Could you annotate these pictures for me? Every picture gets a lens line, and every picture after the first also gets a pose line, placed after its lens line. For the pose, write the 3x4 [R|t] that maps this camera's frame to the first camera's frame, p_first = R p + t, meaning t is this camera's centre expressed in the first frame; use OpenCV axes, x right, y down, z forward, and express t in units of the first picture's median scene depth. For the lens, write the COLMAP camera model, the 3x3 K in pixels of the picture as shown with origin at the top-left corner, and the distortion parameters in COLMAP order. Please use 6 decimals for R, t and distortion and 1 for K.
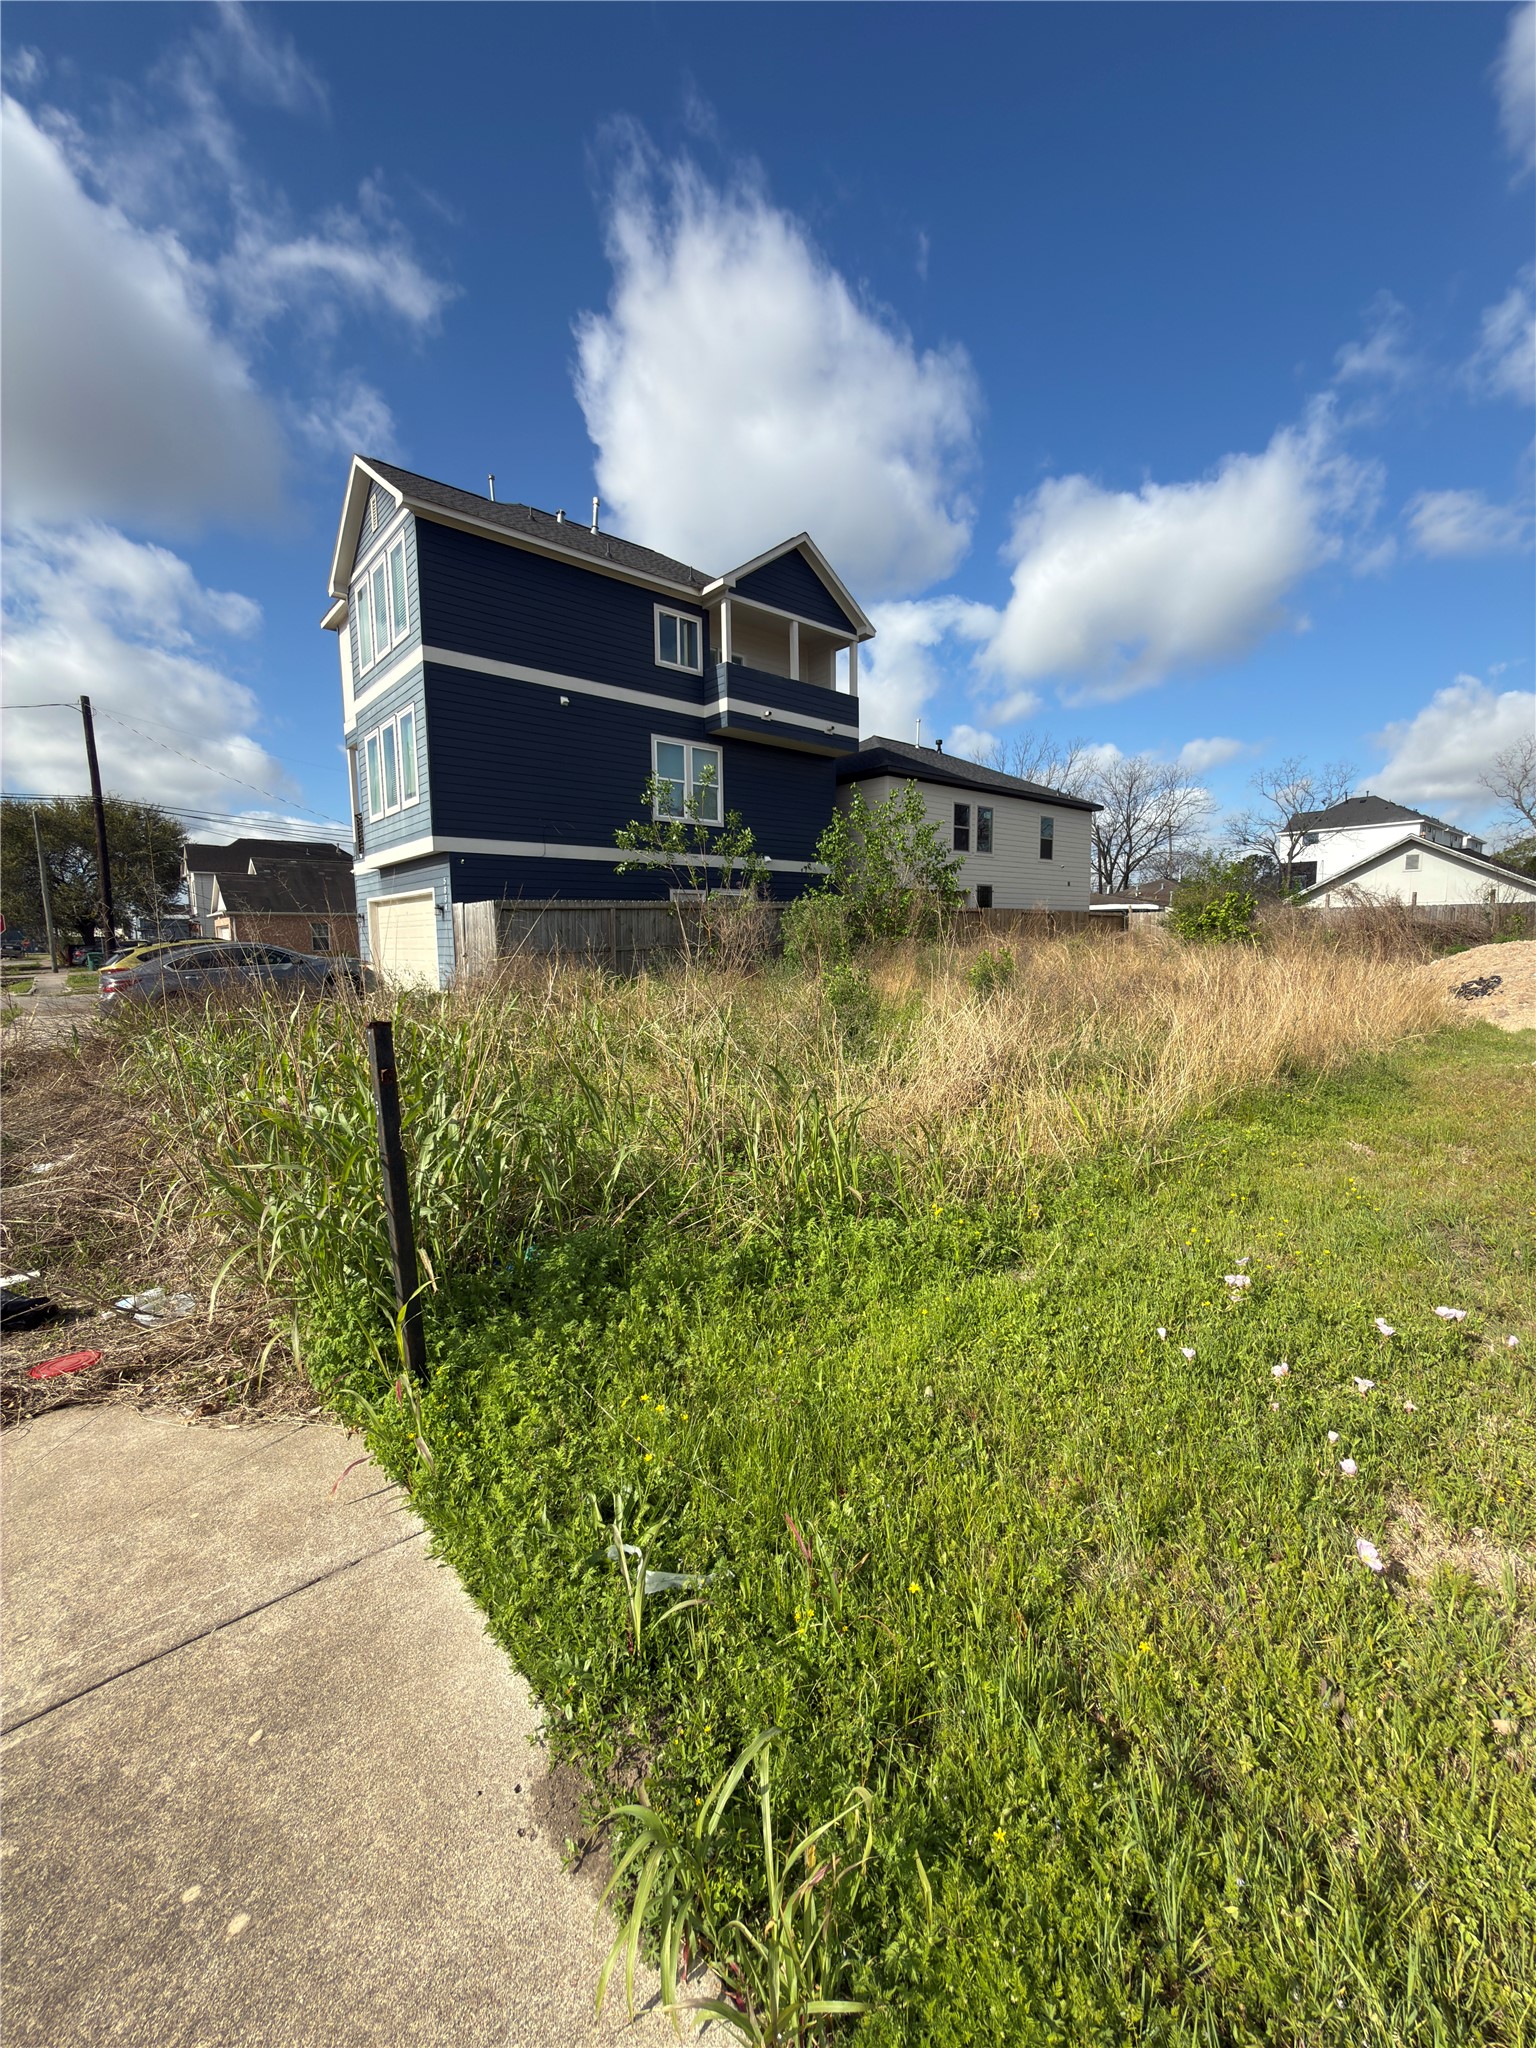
lens RADIAL K [[817.4, 0, 768.0], [0, 817.4, 1024.0], [0, 0, 1]] dist [0.000133, -0.000006]
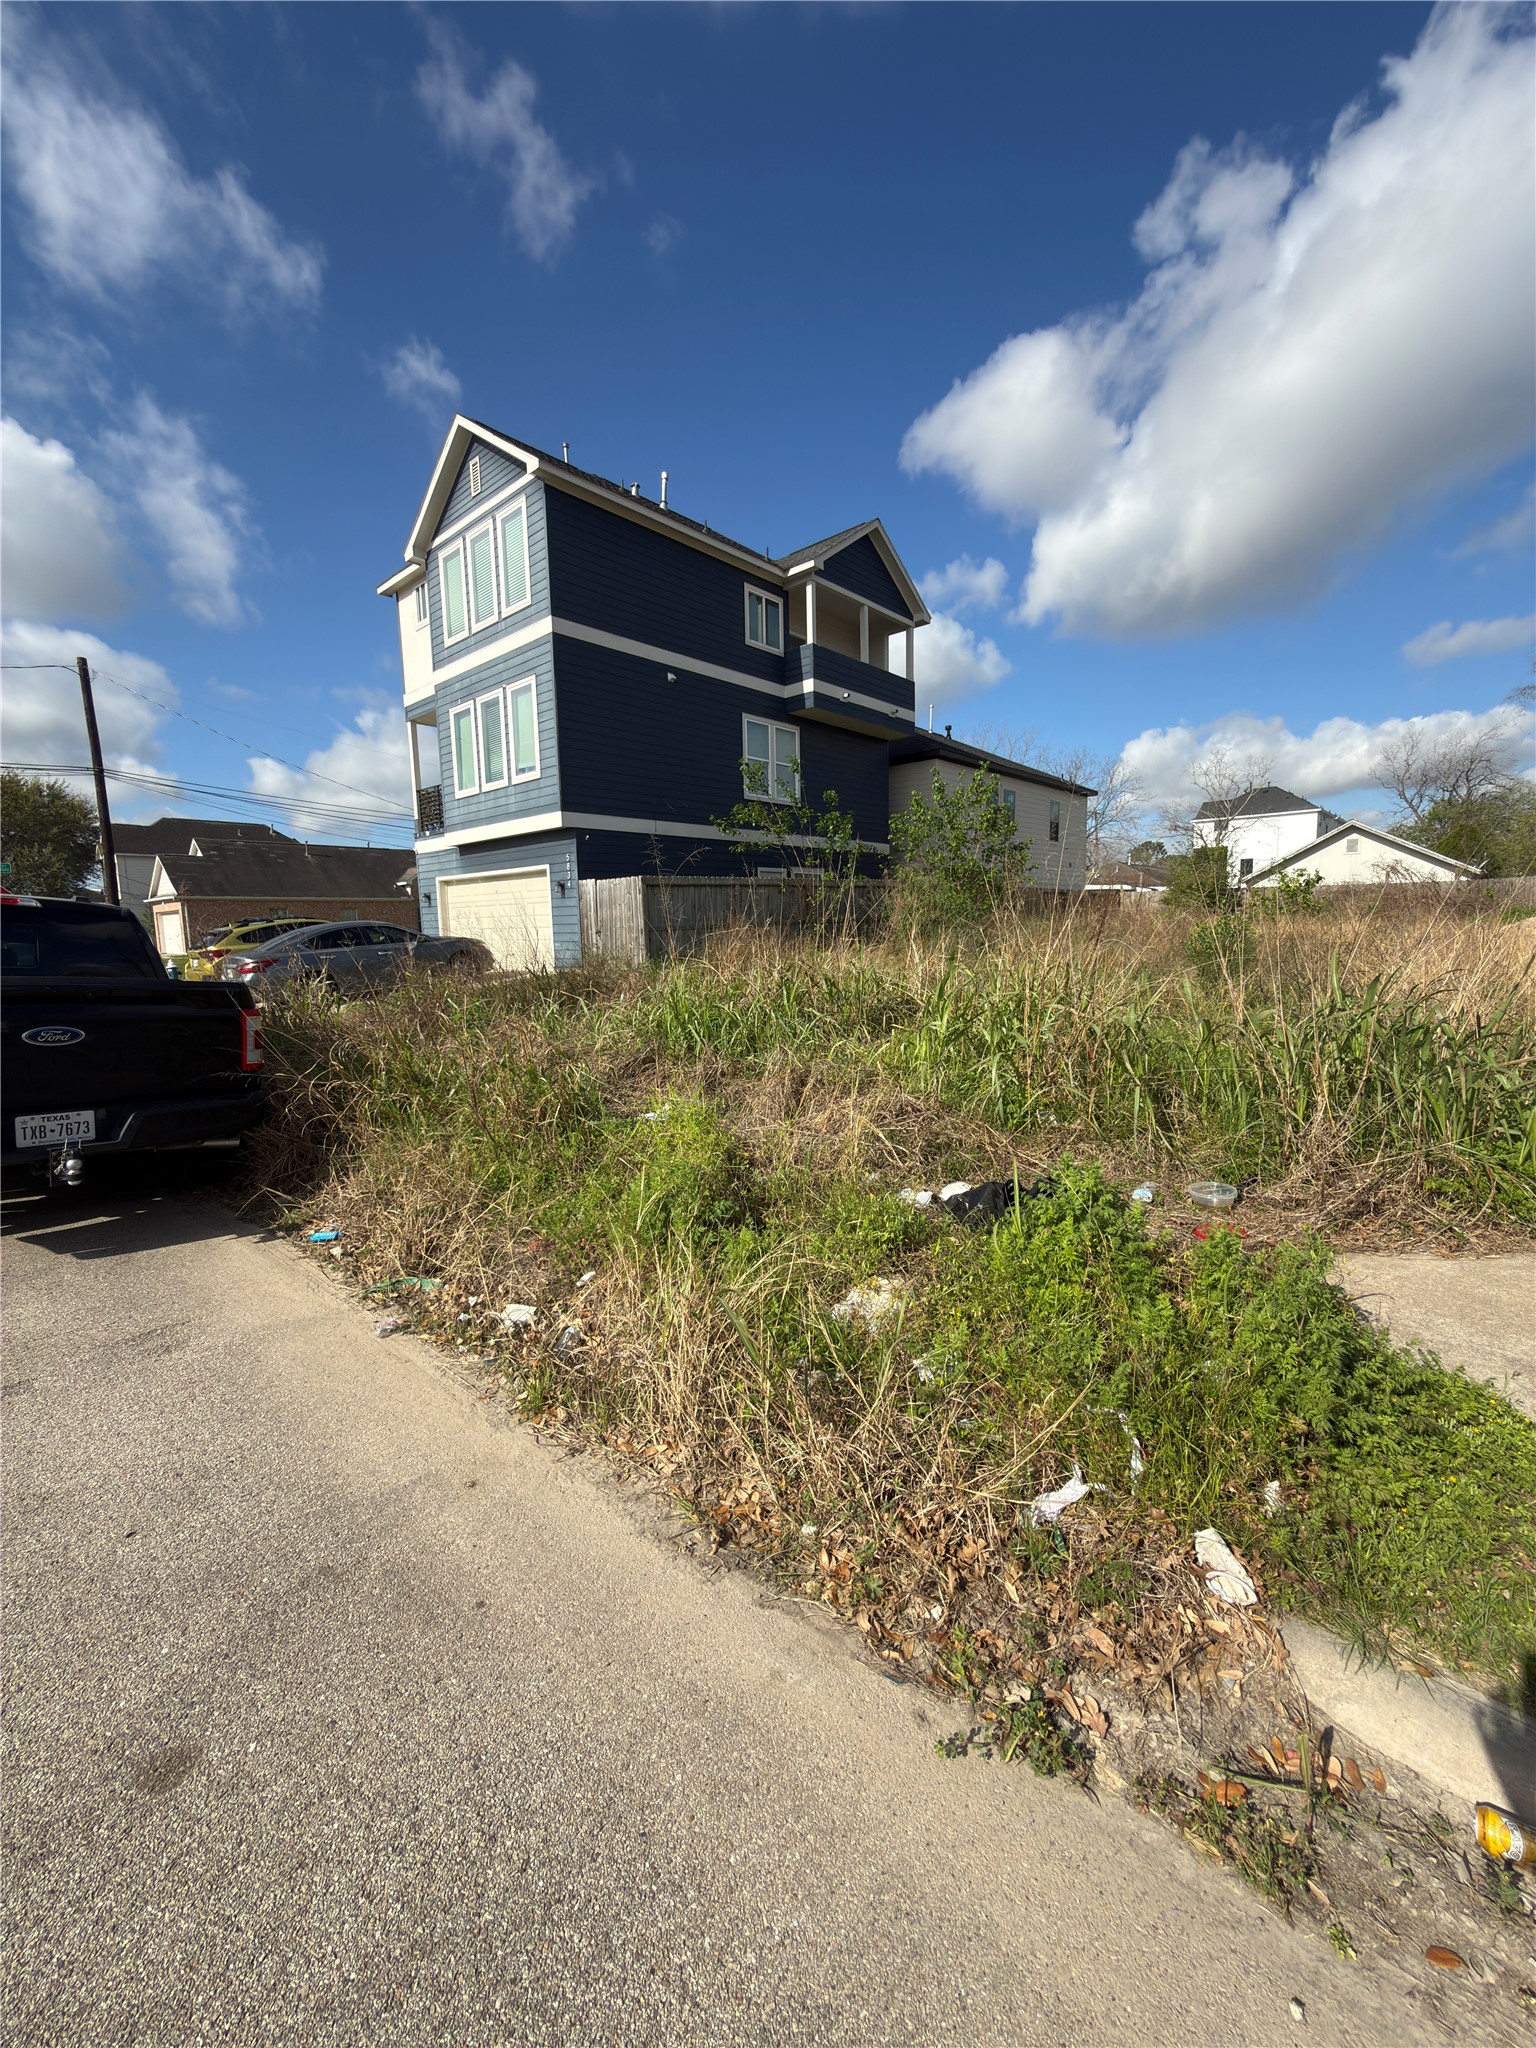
lens RADIAL K [[817.4, 0, 768.0], [0, 817.4, 1024.0], [0, 0, 1]] dist [0.000133, -0.000006]
pose [[0.992552, -0.022968, 0.119636, -0.237231], [0.021019, 0.999625, 0.017528, 0.012399], [-0.119994, -0.014883, 0.992663, -0.011742]]
